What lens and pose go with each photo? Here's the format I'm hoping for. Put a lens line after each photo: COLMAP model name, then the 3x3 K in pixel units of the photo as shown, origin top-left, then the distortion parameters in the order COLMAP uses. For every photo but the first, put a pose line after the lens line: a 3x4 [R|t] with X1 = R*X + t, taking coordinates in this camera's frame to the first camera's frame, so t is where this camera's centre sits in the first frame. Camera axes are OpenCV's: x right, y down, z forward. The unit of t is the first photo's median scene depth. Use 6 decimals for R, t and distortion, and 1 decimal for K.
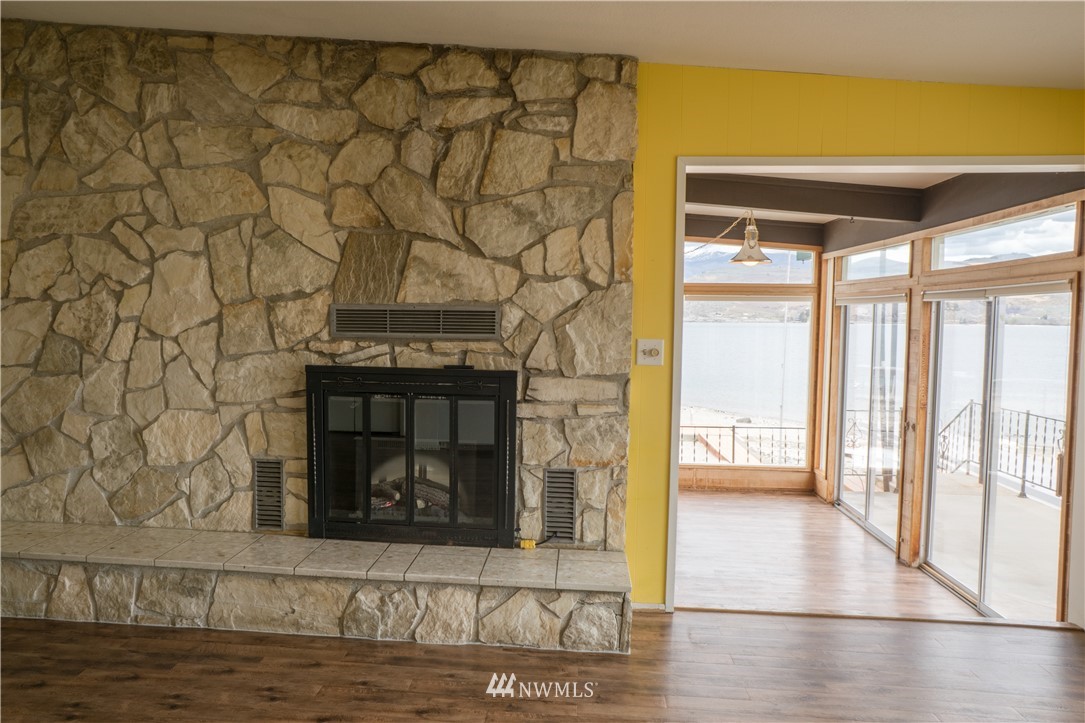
lens RADIAL K [[731.3, 0, 530.6], [0, 731.3, 372.5], [0, 0, 1]] dist [-0.076323, 0.064947]
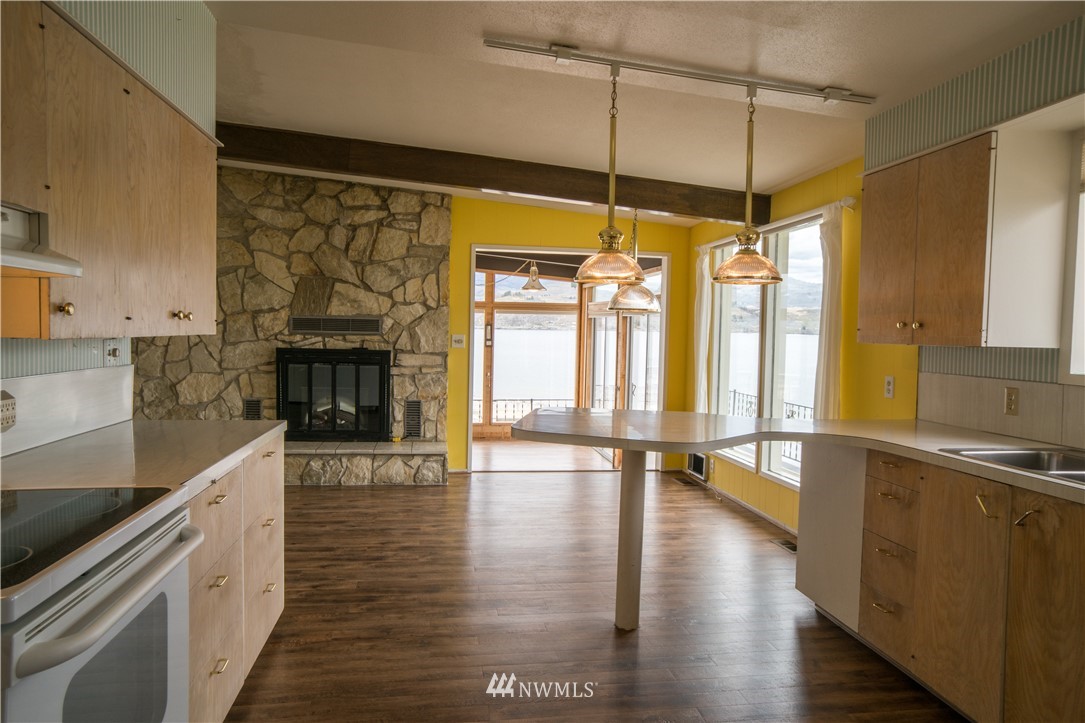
lens RADIAL K [[731.3, 0, 530.6], [0, 731.3, 372.5], [0, 0, 1]] dist [-0.076323, 0.064947]
pose [[0.978634, -0.003696, 0.205579, -0.052713], [0.005930, 0.999930, -0.010253, 0.078363], [-0.205527, 0.011253, 0.978587, -0.979180]]
